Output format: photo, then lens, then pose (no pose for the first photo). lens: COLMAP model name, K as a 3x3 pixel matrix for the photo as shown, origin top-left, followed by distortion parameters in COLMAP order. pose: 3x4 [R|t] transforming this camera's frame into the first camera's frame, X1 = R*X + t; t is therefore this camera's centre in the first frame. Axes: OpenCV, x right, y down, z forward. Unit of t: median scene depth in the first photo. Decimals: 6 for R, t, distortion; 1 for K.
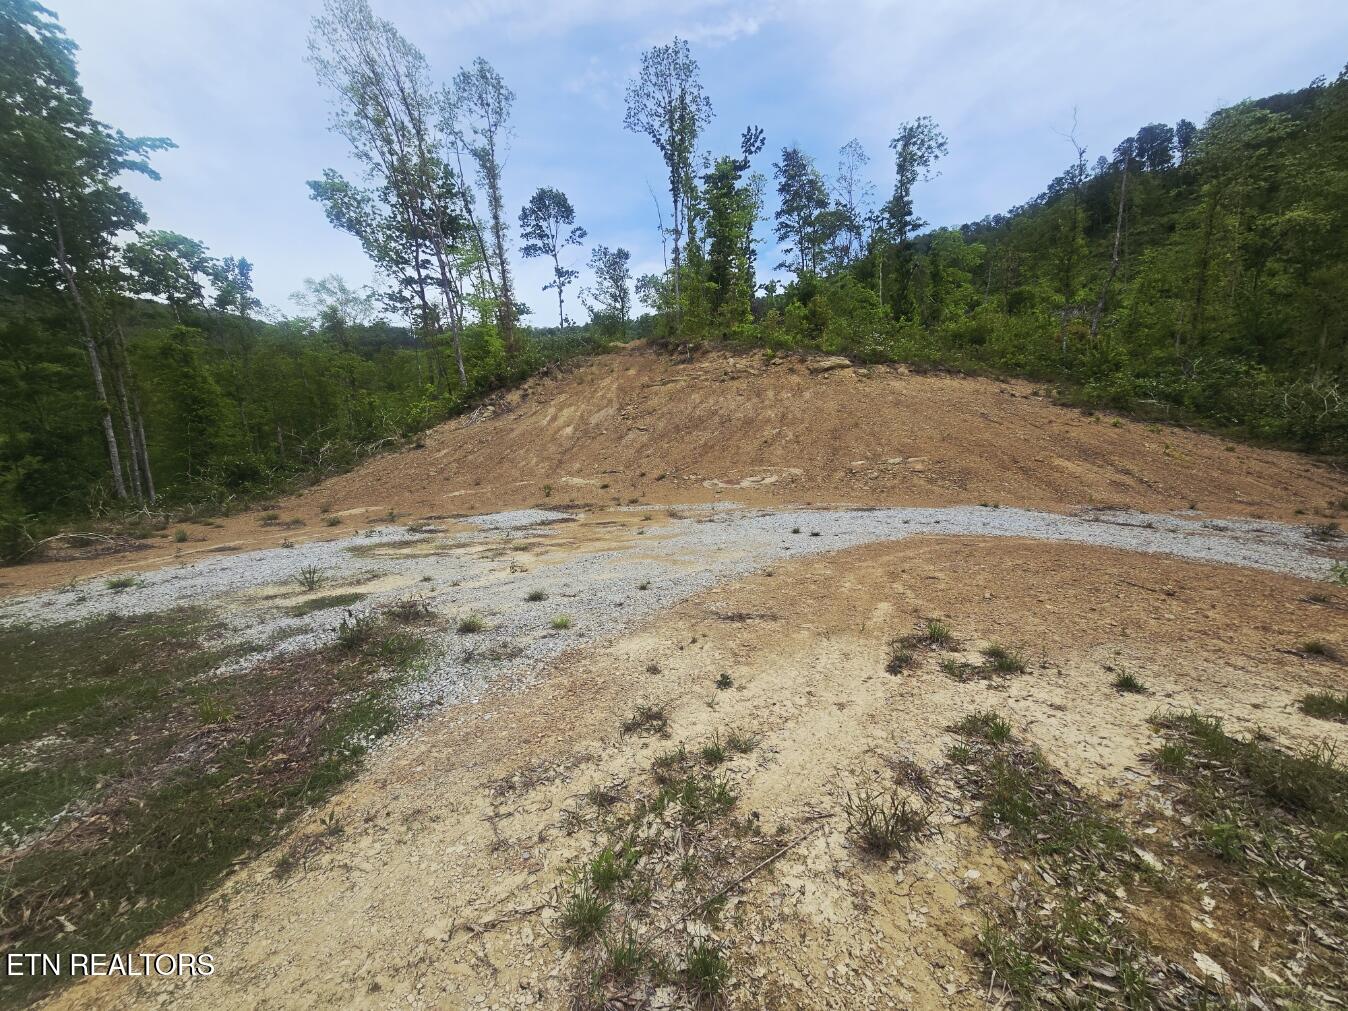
lens RADIAL K [[556.5, 0, 680.4], [0, 556.5, 506.5], [0, 0, 1]] dist [-0.001894, 0.001397]
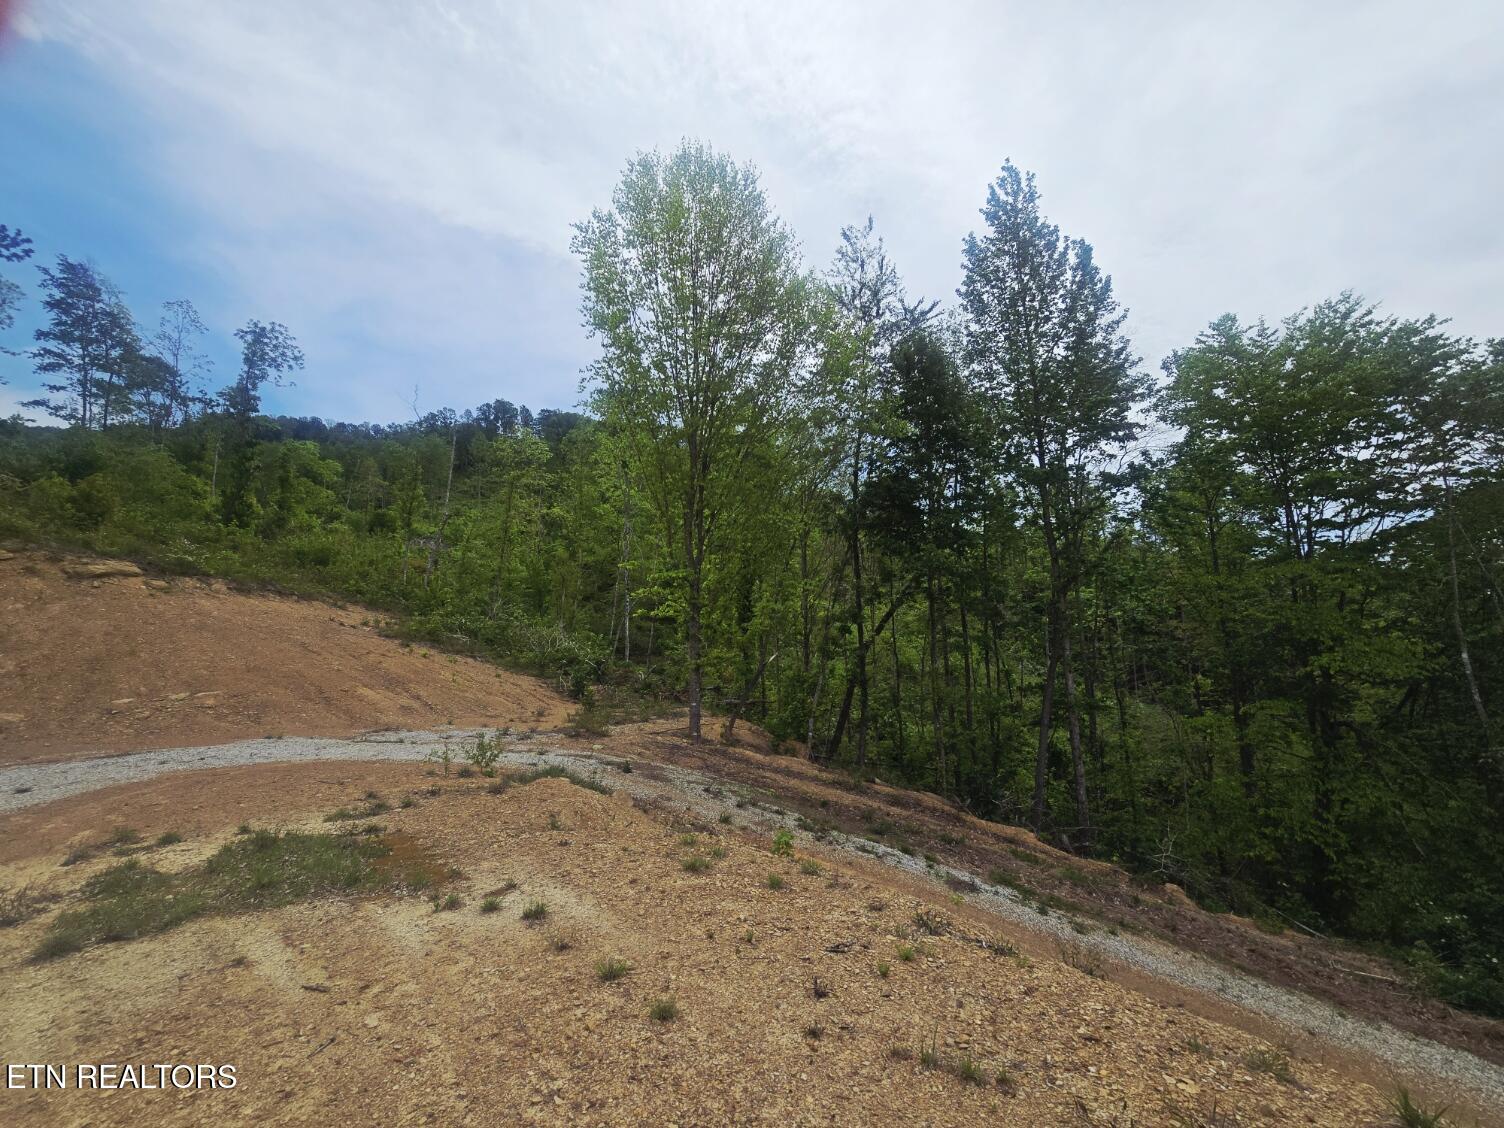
lens RADIAL K [[621.0, 0, 748.9], [0, 621.0, 559.8], [0, 0, 1]] dist [-0.001894, 0.001397]
pose [[0.495738, 0.141037, 0.856944, -0.029805], [0.095357, 0.971920, -0.215124, 0.004386], [-0.863221, 0.188361, 0.468369, -0.179946]]
